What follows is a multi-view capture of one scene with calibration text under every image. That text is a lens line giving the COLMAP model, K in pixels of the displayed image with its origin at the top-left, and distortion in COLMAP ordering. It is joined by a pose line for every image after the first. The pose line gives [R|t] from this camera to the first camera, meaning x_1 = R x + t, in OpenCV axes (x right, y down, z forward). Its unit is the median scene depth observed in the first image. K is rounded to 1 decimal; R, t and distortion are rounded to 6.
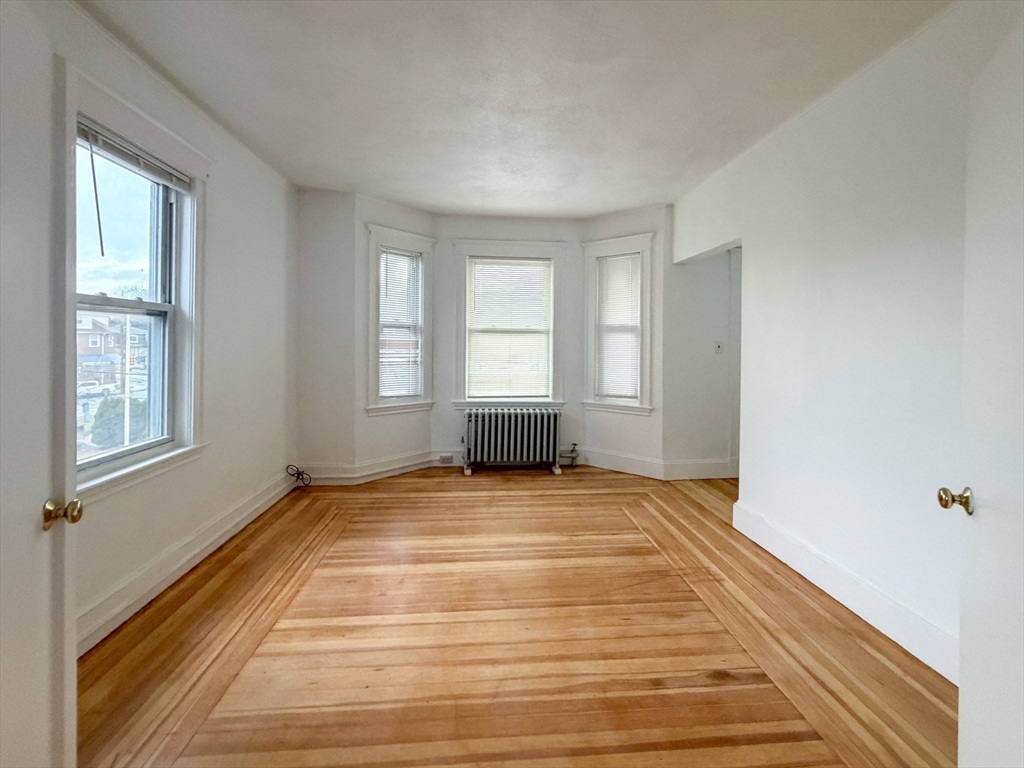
lens RADIAL K [[465.6, 0, 507.2], [0, 465.6, 344.7], [0, 0, 1]] dist [0.000542, 0.000386]
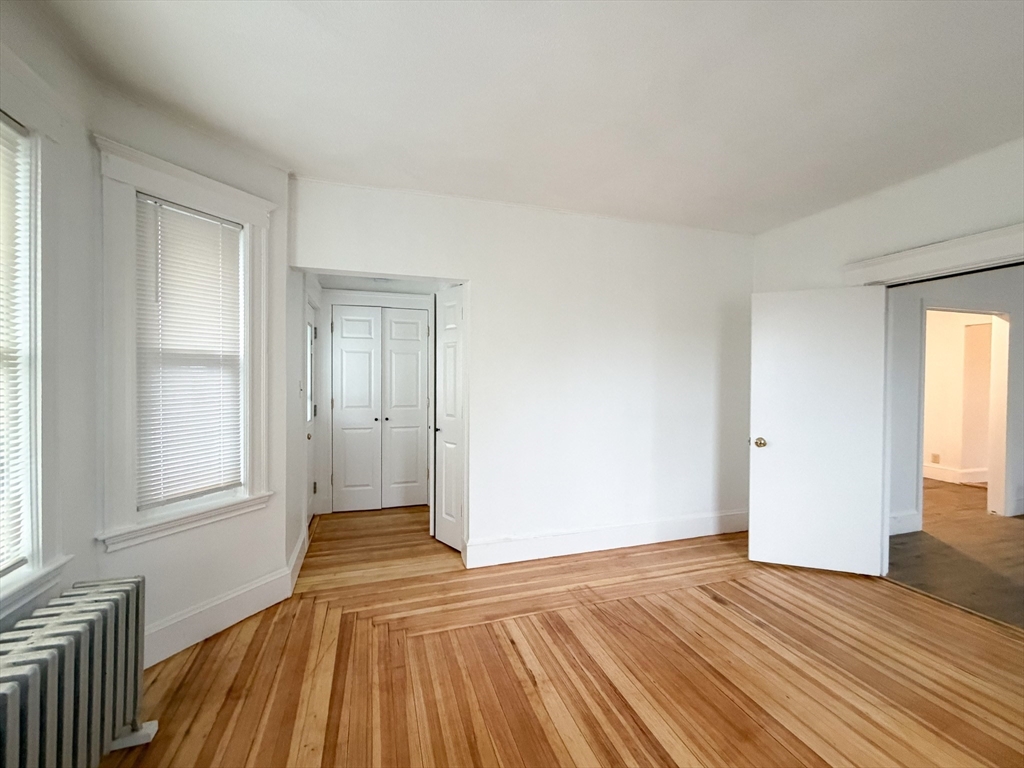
lens RADIAL K [[426.8, 0, 512.0], [0, 426.8, 384.0], [0, 0, 1]] dist [0.000559, 0.000029]
pose [[-0.242564, -0.025654, 0.969796, -0.457466], [0.001060, 0.999643, 0.026709, -0.031497], [-0.970135, 0.007506, -0.242450, 1.245122]]
